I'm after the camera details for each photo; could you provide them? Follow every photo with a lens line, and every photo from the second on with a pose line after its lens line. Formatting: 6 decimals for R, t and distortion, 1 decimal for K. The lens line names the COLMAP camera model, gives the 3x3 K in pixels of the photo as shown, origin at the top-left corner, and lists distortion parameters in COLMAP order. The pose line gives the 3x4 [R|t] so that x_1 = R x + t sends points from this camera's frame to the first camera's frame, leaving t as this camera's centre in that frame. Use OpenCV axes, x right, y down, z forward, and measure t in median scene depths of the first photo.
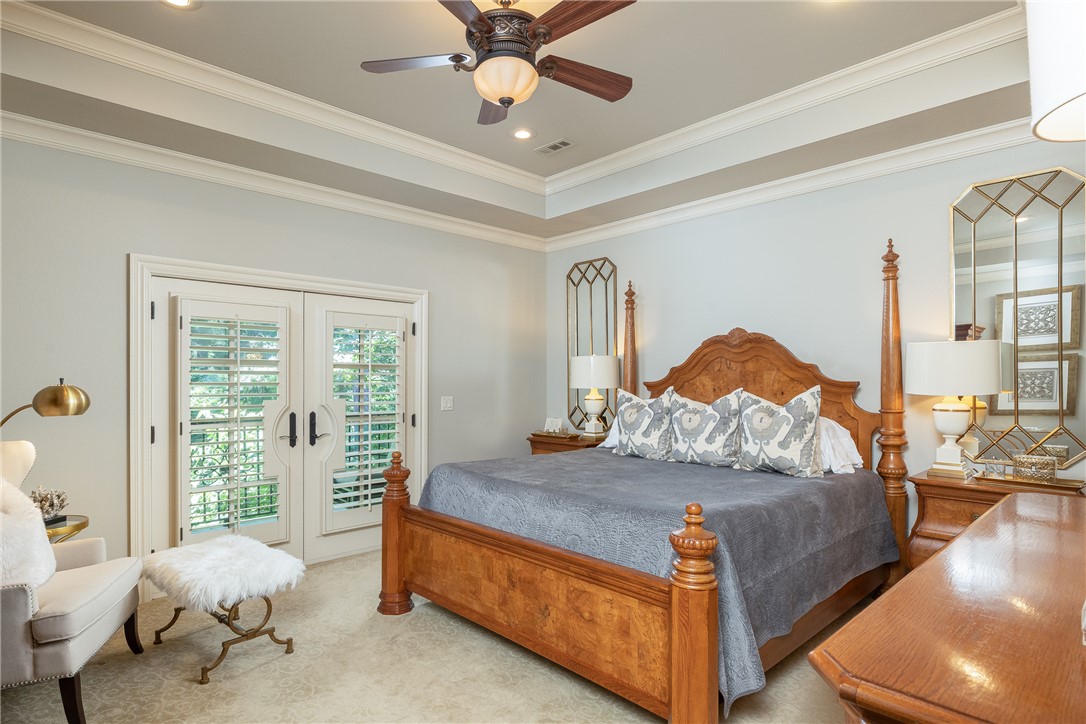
lens RADIAL K [[557.6, 0, 543.0], [0, 557.6, 362.0], [0, 0, 1]] dist [0.001917, 0.000642]
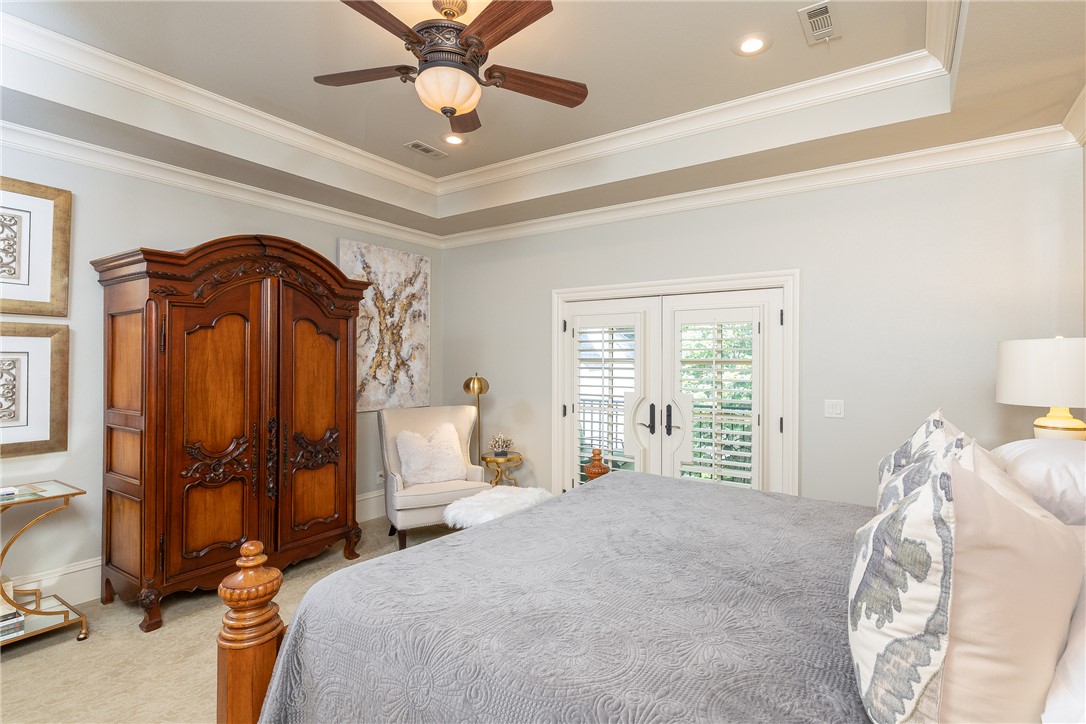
lens RADIAL K [[510.5, 0, 543.0], [0, 510.5, 362.0], [0, 0, 1]] dist [0.001210, 0.000110]
pose [[0.197717, 0.001589, -0.980258, 0.592272], [0.025862, 0.999642, 0.006836, -0.007826], [0.979918, -0.026703, 0.197605, 0.647816]]
